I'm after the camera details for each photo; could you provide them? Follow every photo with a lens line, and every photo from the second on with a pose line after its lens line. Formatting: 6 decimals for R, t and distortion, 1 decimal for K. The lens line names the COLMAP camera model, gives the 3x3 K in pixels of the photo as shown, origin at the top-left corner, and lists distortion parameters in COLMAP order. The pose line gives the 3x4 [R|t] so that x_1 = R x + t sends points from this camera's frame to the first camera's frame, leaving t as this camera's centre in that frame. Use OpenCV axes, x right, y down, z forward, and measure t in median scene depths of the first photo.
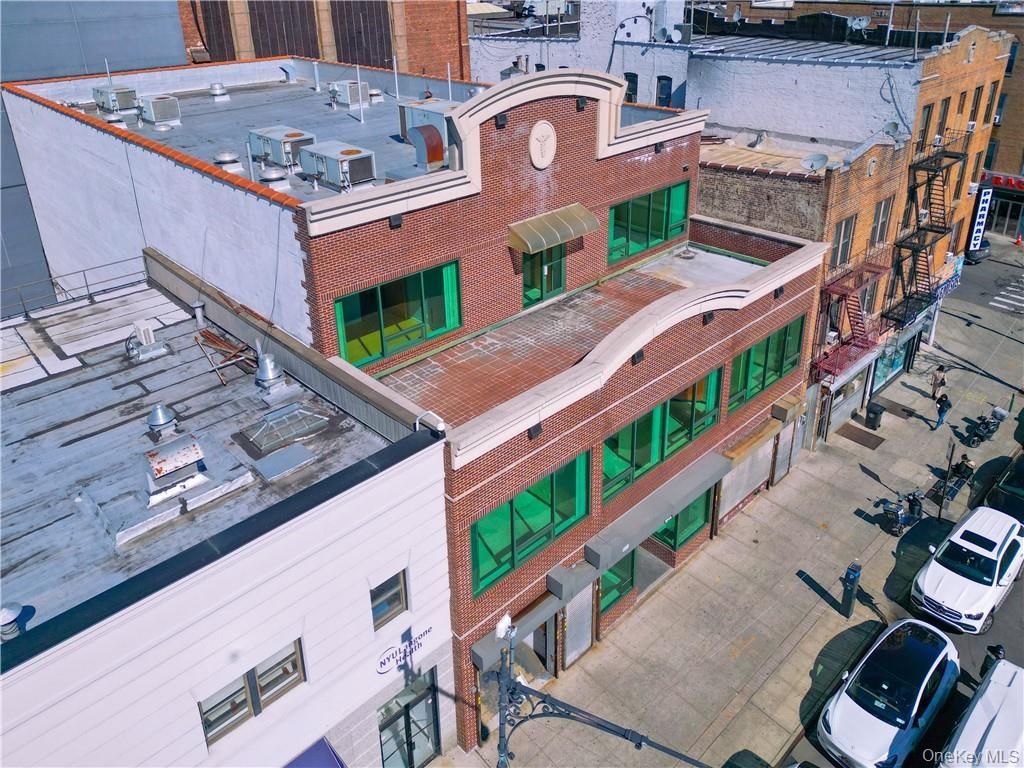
lens RADIAL K [[764.5, 0, 527.2], [0, 764.5, 295.5], [0, 0, 1]] dist [0.079418, -0.084300]
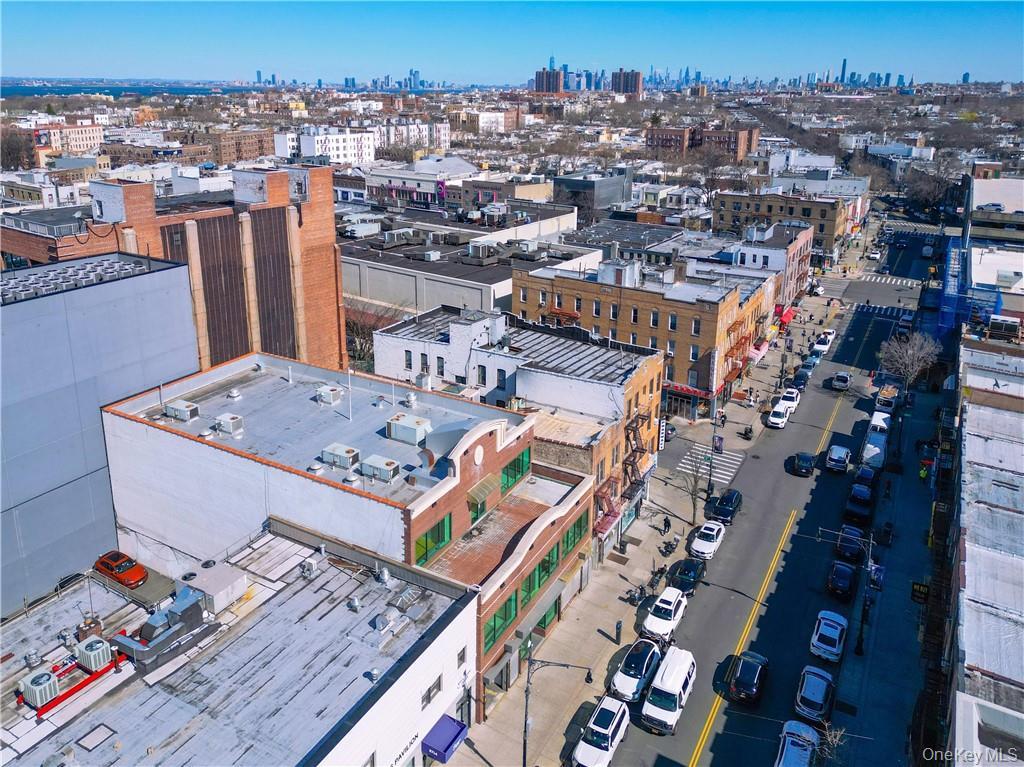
lens RADIAL K [[770.5, 0, 512.0], [0, 770.5, 304.1], [0, 0, 1]] dist [0.046396, -0.006793]
pose [[0.959161, -0.050873, 0.278248, -0.460233], [0.088188, 0.988447, -0.123273, -0.316623], [-0.268762, 0.142777, 0.952566, -1.197891]]
